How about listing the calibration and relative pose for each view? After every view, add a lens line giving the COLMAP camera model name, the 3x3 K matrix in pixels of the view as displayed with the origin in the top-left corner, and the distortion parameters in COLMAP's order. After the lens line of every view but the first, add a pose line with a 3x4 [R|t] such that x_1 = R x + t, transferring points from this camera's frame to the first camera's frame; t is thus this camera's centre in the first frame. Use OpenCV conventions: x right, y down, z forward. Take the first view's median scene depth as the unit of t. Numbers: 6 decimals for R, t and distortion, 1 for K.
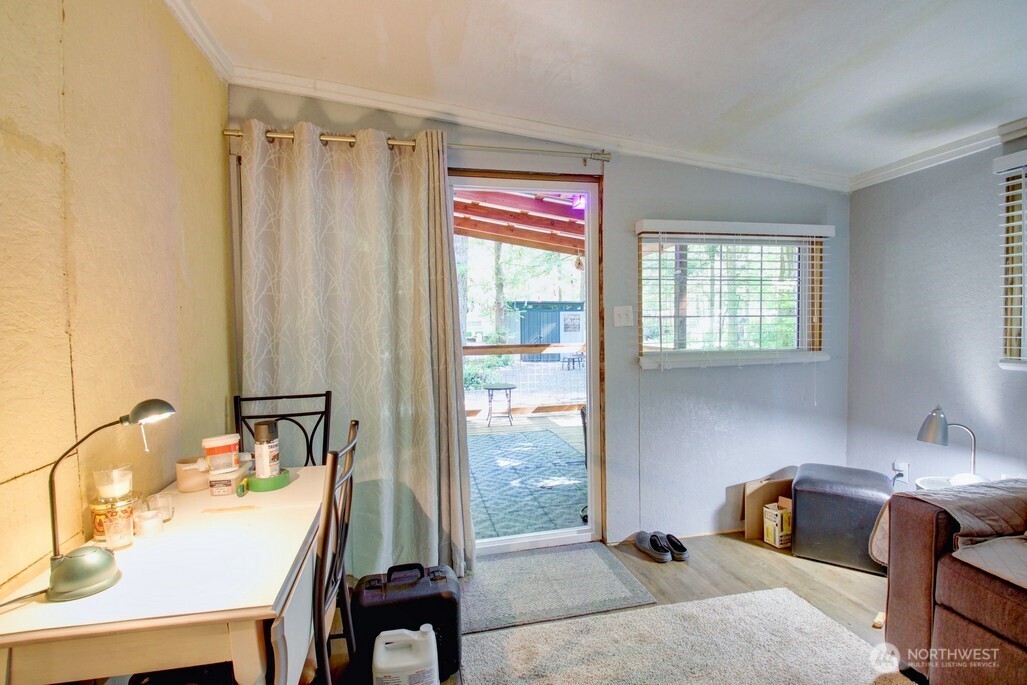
lens RADIAL K [[472.3, 0, 513.5], [0, 472.3, 342.5], [0, 0, 1]] dist [0.000781, -0.016846]
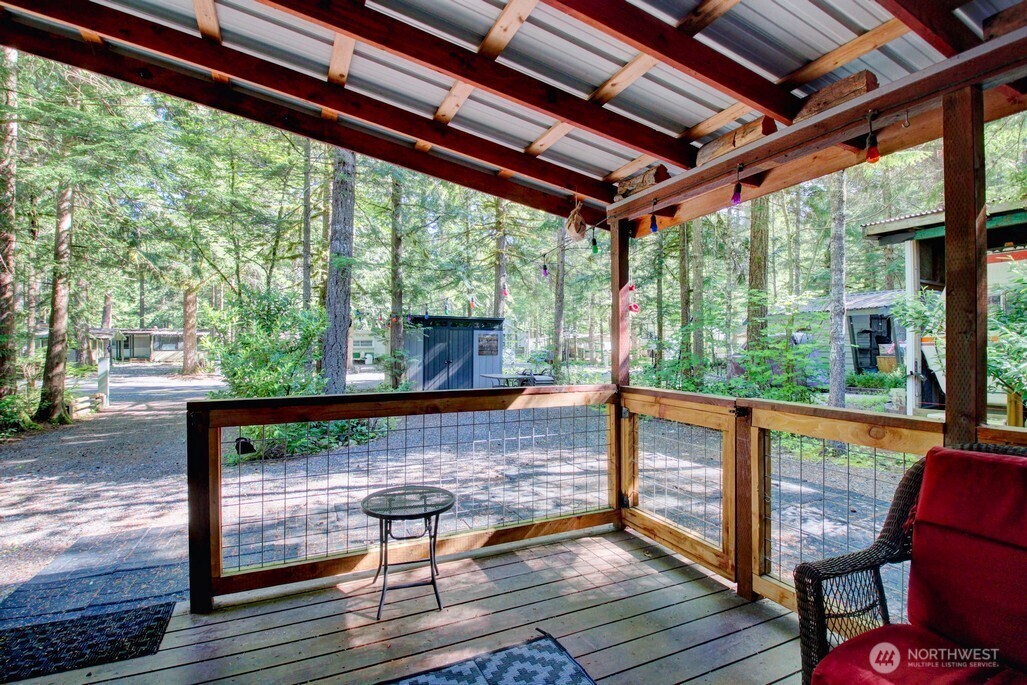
lens RADIAL K [[472.3, 0, 513.5], [0, 472.3, 342.5], [0, 0, 1]] dist [0.000781, -0.016846]
pose [[0.975153, 0.021411, 0.220497, -0.012313], [-0.011235, 0.998817, -0.047304, -0.007180], [-0.221249, 0.043651, 0.974240, 0.205650]]
